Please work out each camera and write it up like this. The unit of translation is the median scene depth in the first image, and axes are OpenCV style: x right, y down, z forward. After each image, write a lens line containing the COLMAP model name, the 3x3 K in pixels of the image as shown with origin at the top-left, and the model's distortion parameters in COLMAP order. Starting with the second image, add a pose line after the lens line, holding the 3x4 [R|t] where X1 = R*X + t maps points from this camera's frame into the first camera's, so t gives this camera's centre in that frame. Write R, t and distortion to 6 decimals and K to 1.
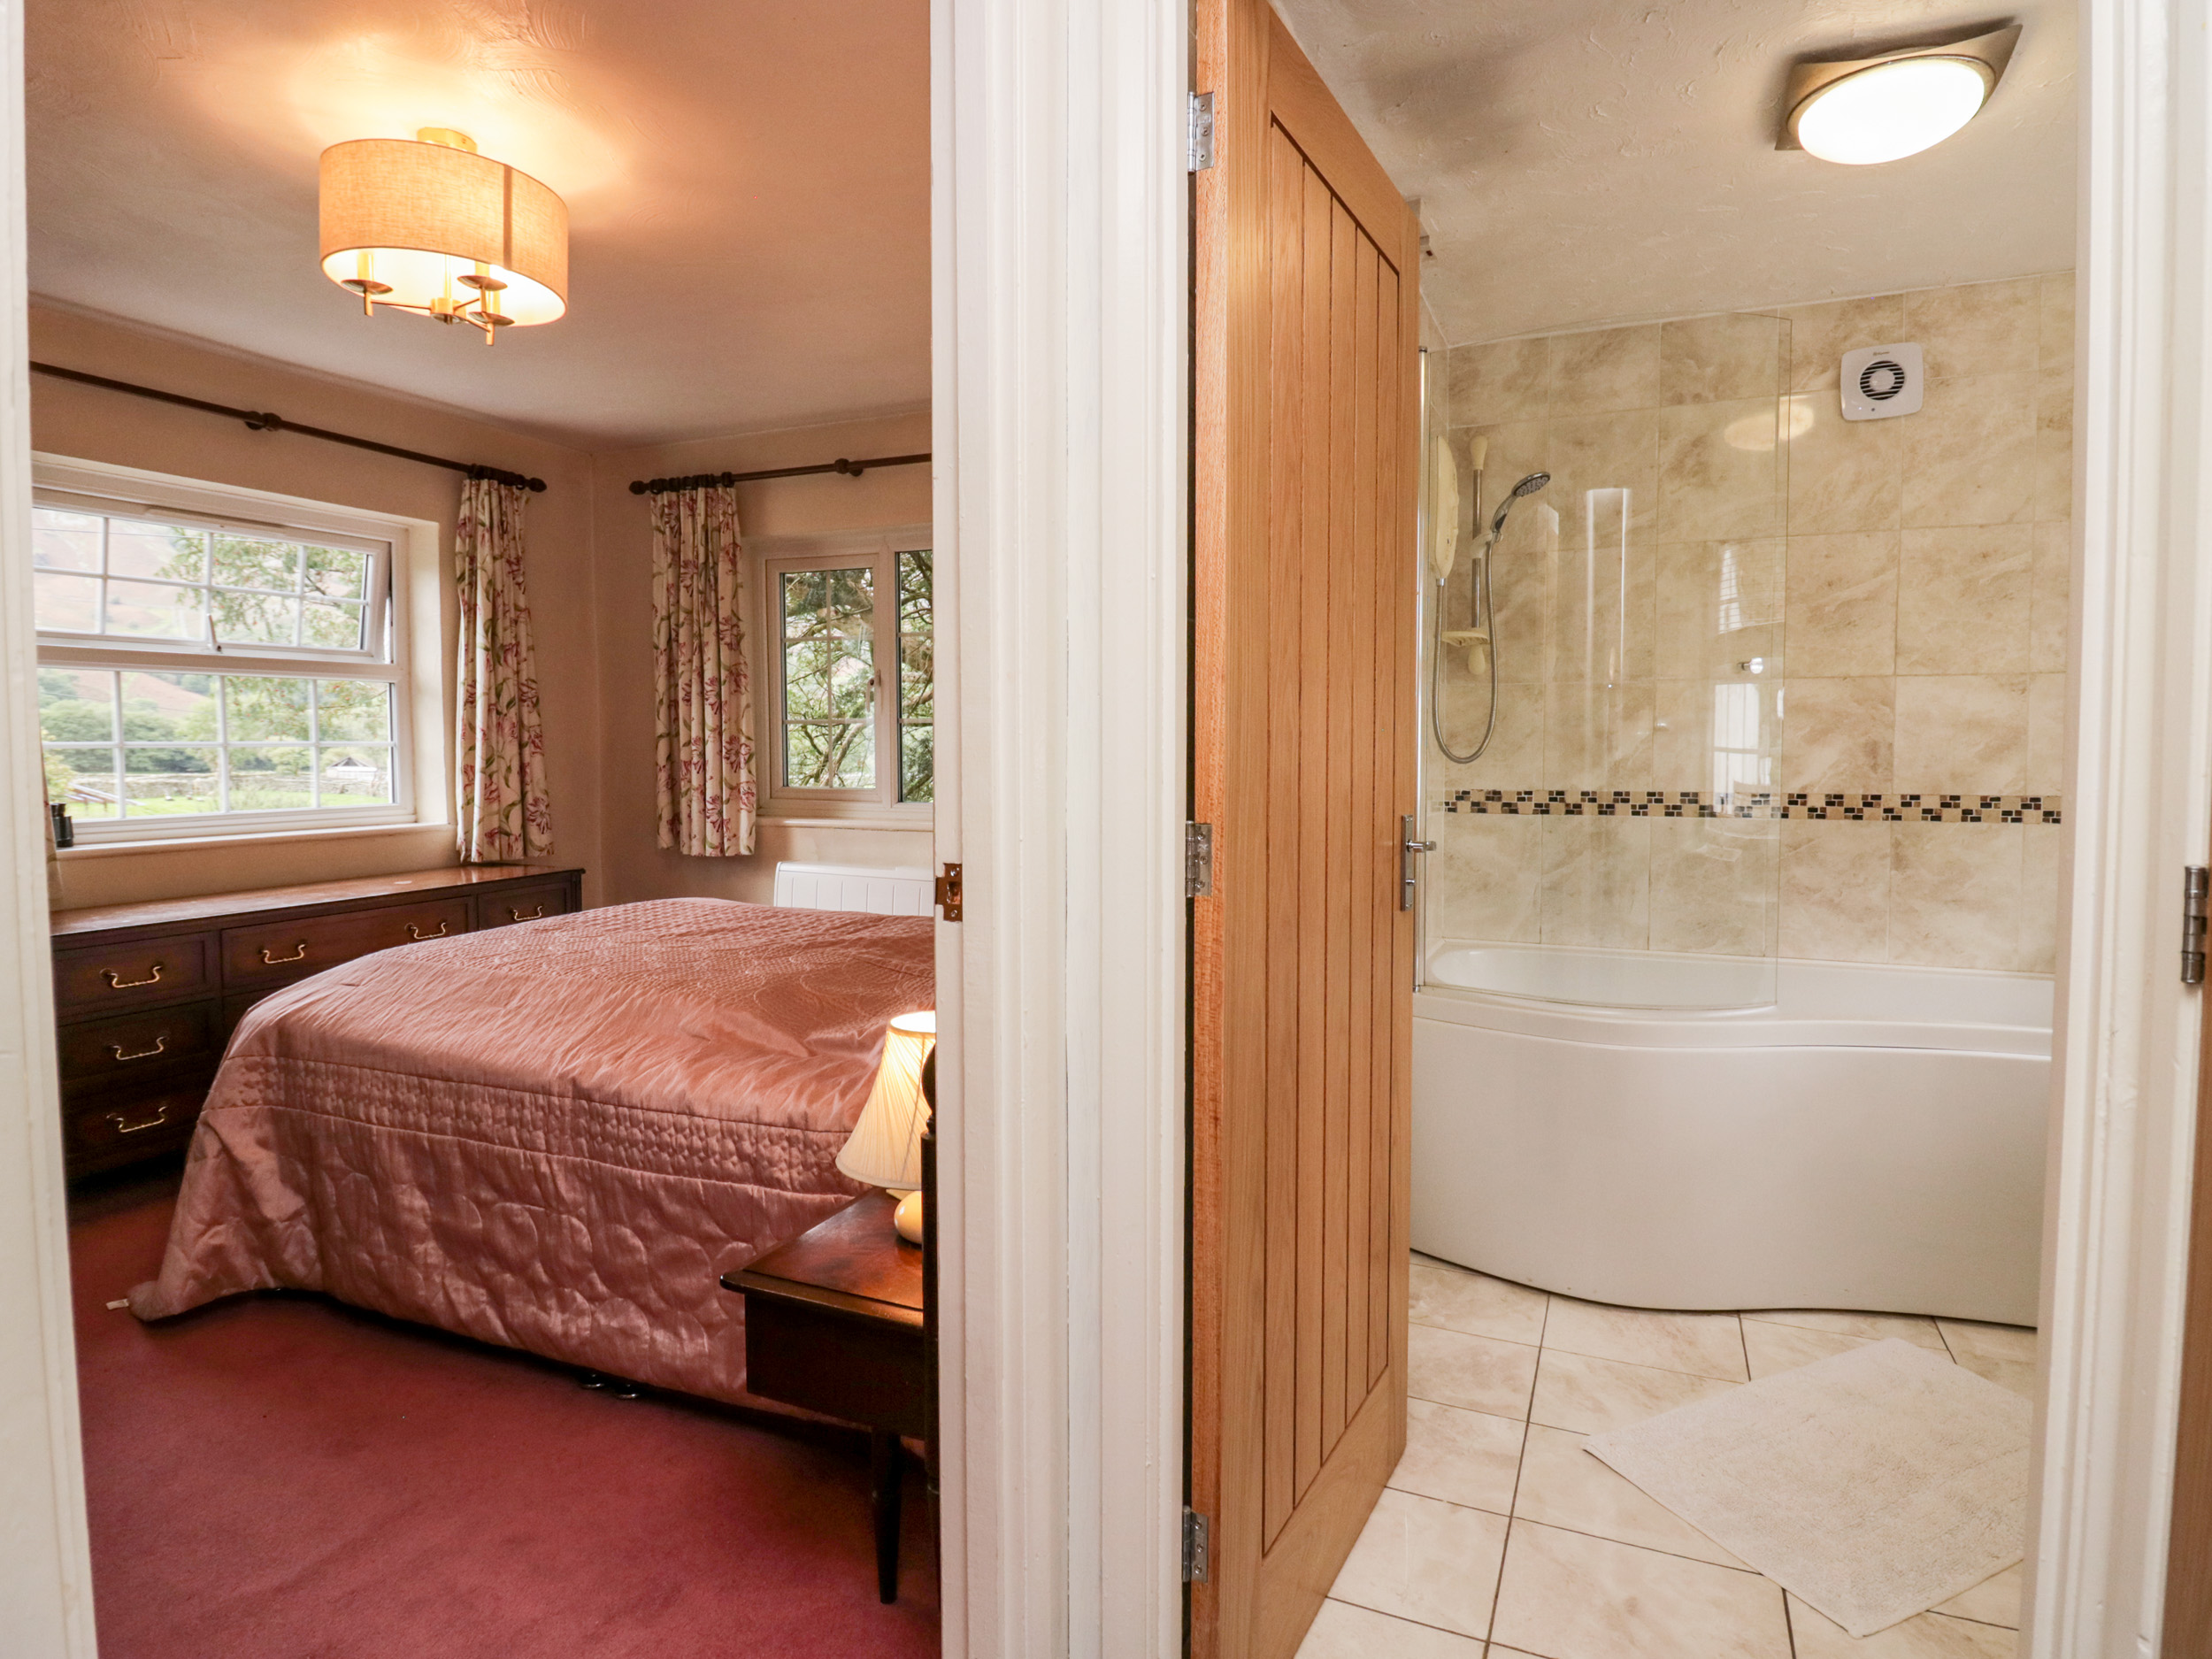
lens RADIAL K [[1178.7, 0, 1149.2], [0, 1178.7, 801.2], [0, 0, 1]] dist [-0.001634, -0.007251]
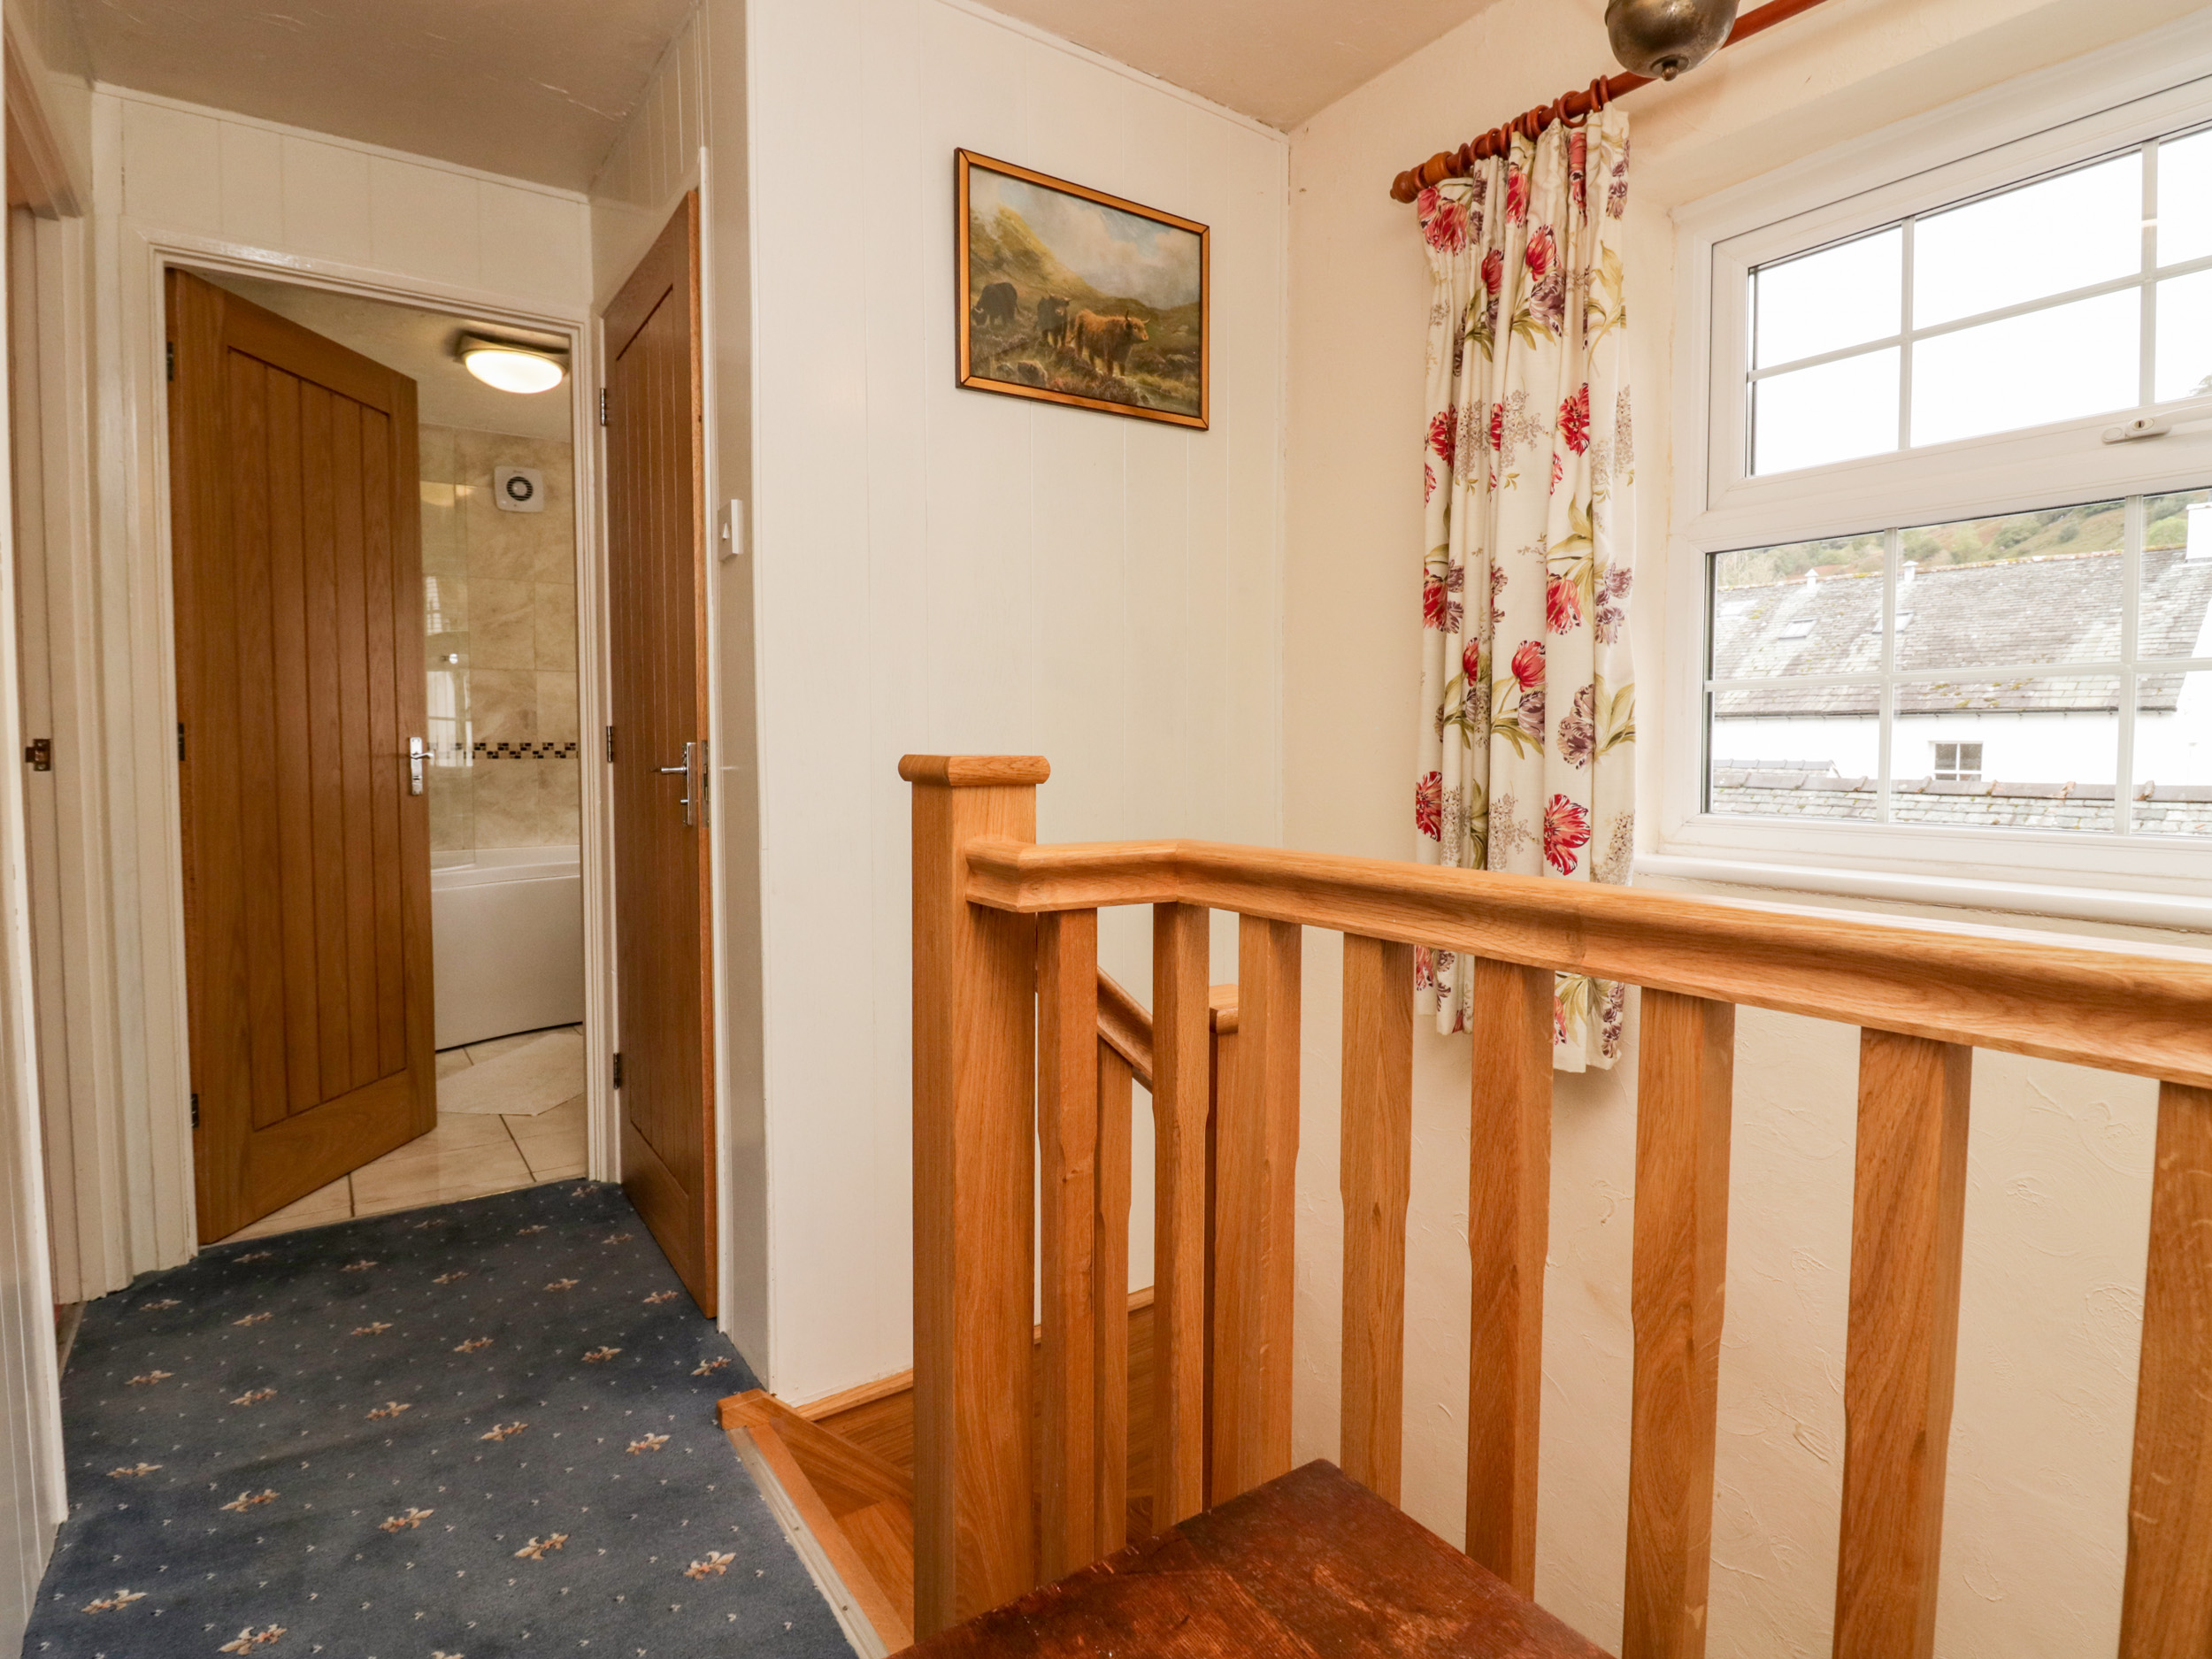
lens RADIAL K [[1178.7, 0, 1122.7], [0, 1178.7, 803.2], [0, 0, 1]] dist [-0.001634, -0.007251]
pose [[0.531362, -0.040659, 0.846169, -0.312988], [0.036830, 0.999012, 0.024875, 0.064700], [-0.846344, 0.017947, 0.532334, -0.538011]]
